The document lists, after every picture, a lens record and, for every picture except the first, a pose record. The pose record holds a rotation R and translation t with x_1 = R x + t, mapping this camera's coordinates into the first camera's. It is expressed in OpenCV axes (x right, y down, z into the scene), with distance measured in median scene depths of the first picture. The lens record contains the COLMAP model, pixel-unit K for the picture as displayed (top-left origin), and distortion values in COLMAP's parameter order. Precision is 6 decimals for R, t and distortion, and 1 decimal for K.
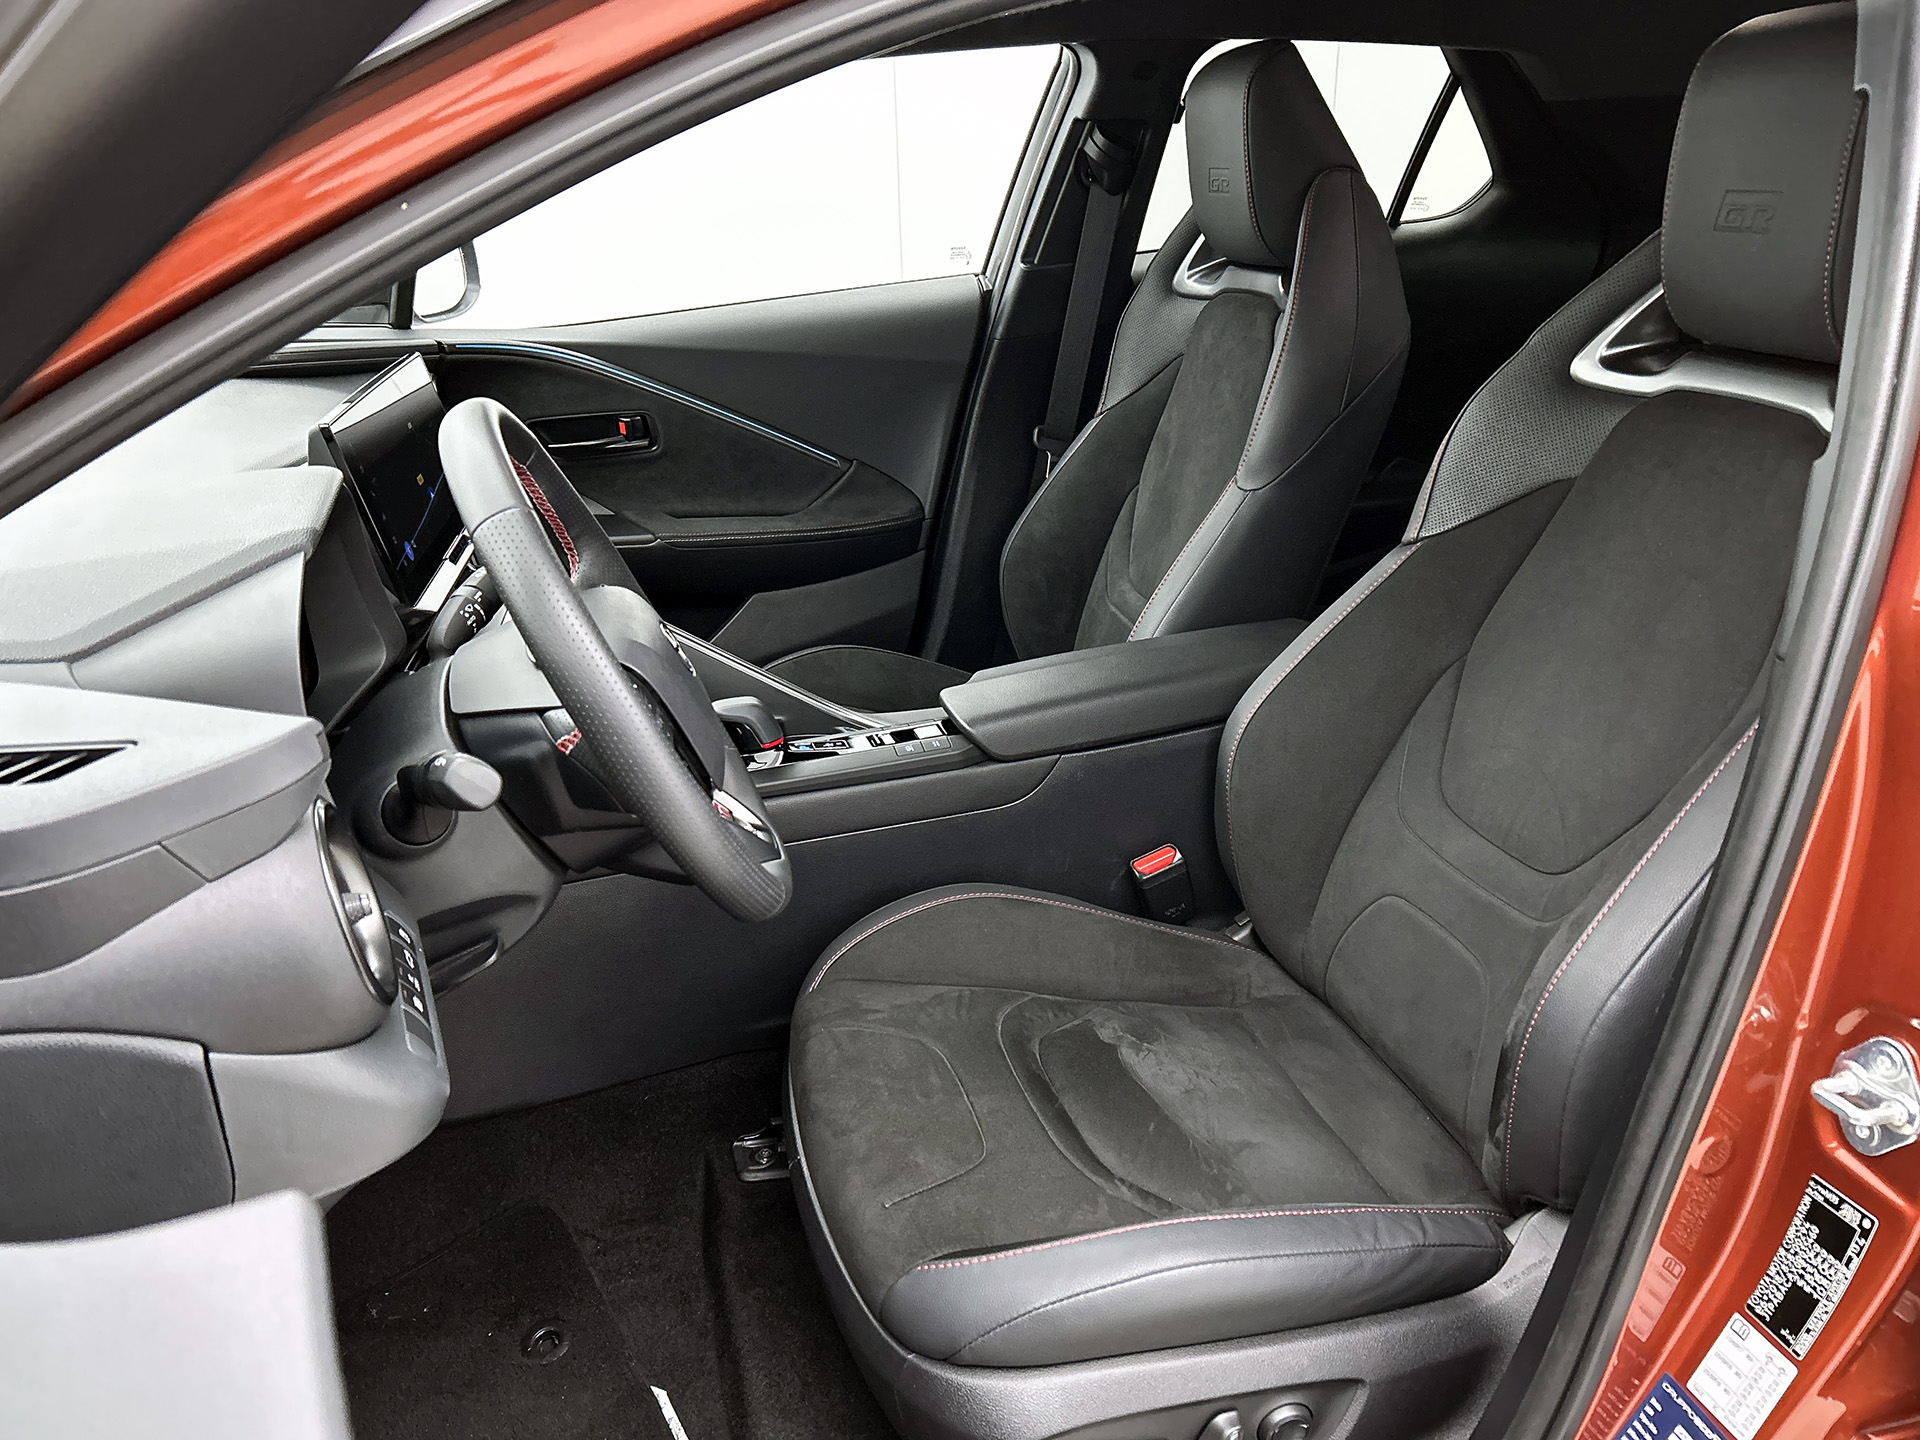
lens RADIAL K [[1447.4, 0, 960.0], [0, 1447.4, 720.0], [0, 0, 1]] dist [0.095764, -0.266130]
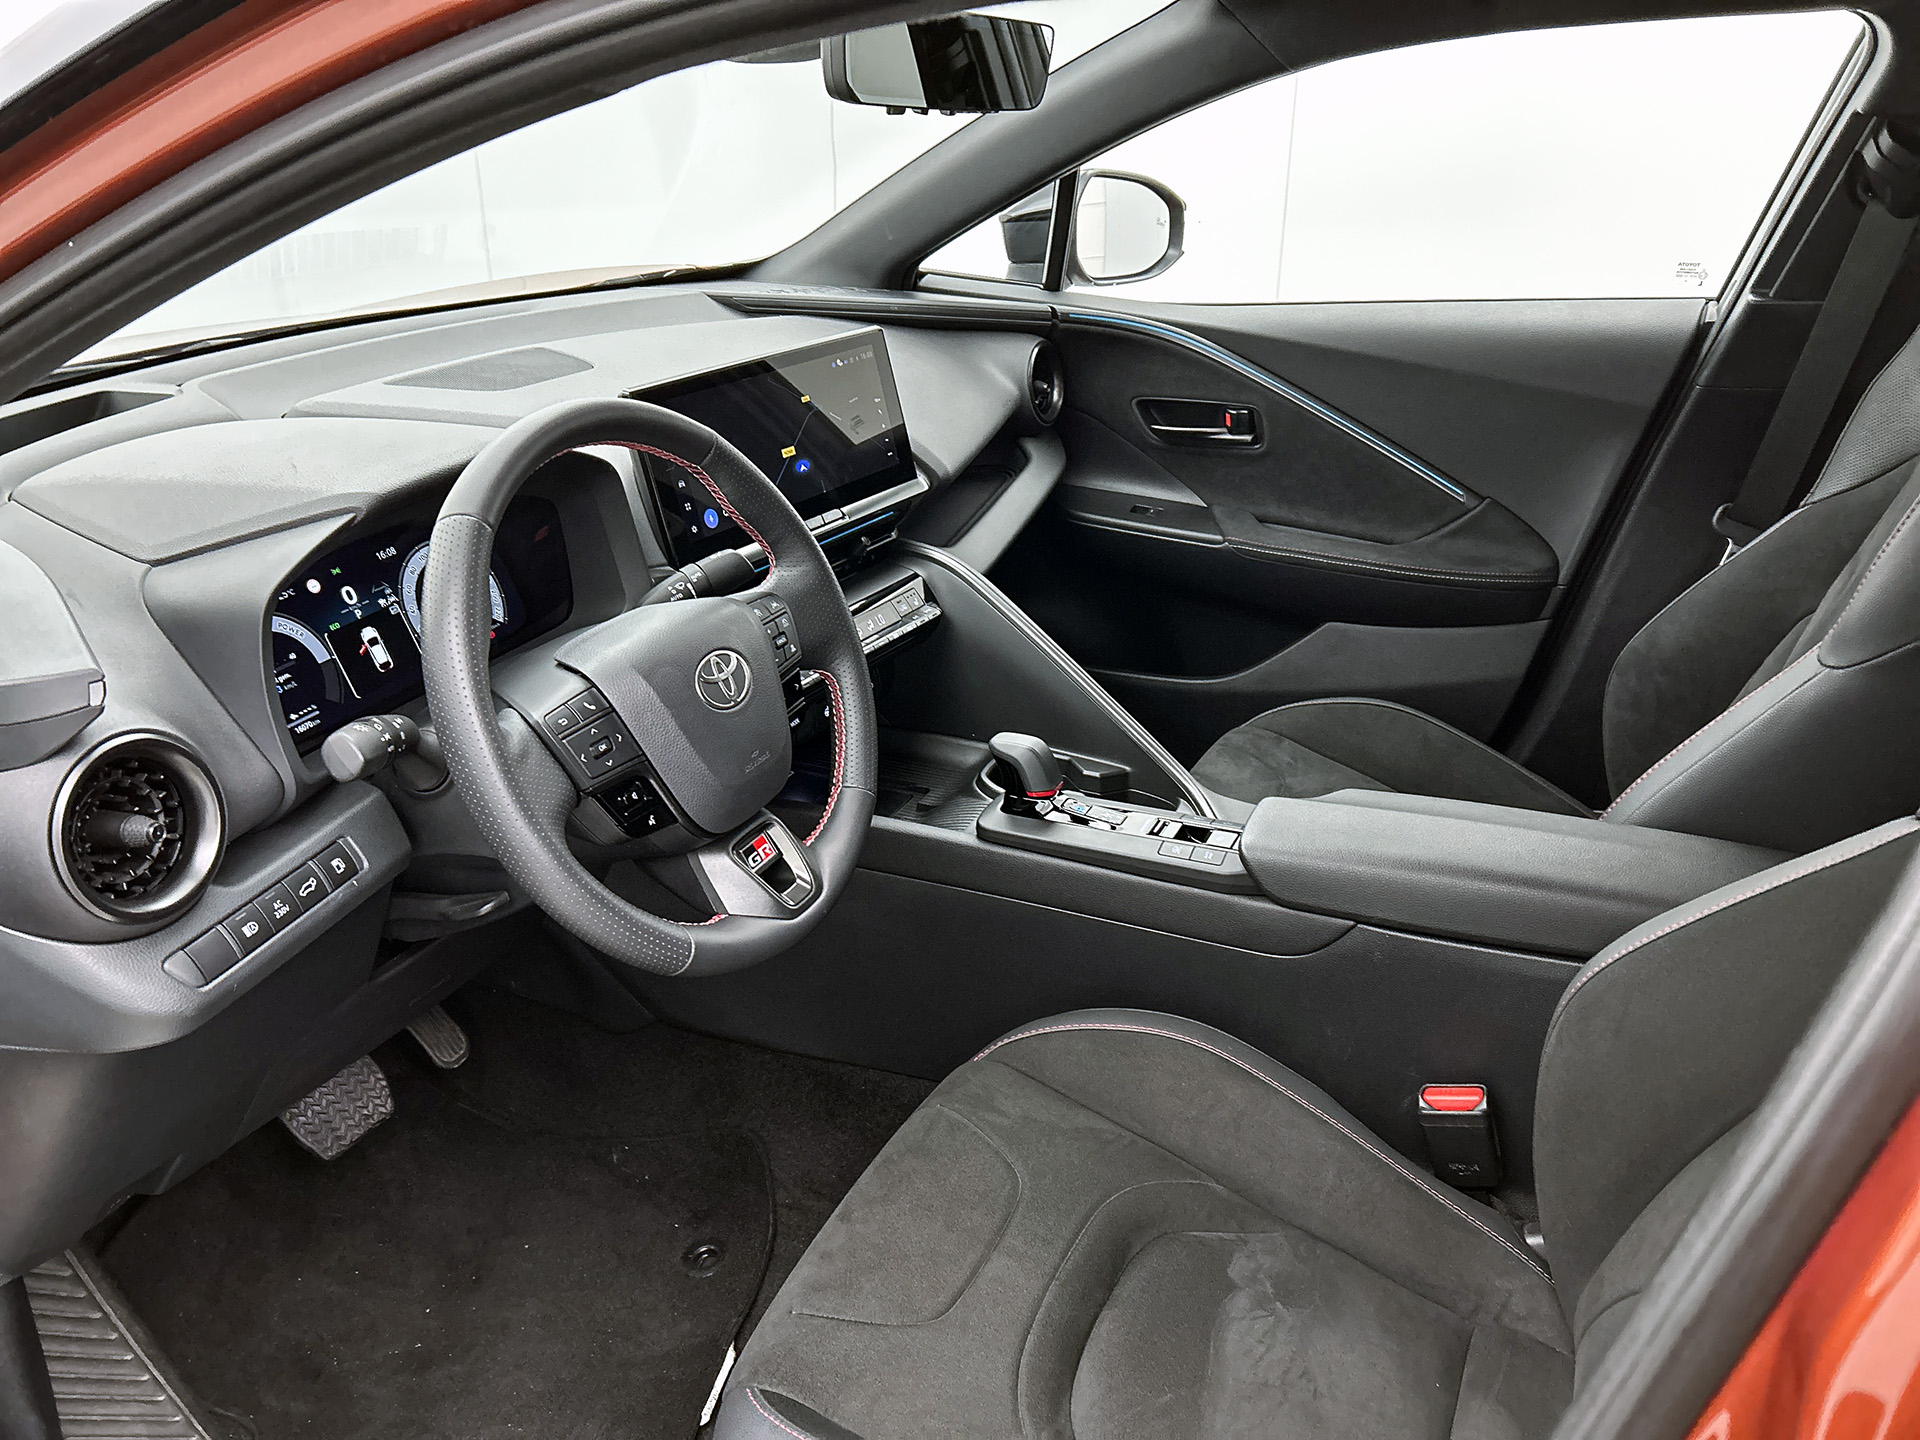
lens RADIAL K [[1421.6, 0, 960.0], [0, 1421.6, 720.0], [0, 0, 1]] dist [0.053998, -0.080890]
pose [[0.758604, 0.290913, -0.583000, 0.232847], [-0.262237, 0.955439, 0.135532, -0.093248], [0.596449, 0.050069, 0.801088, 0.161149]]
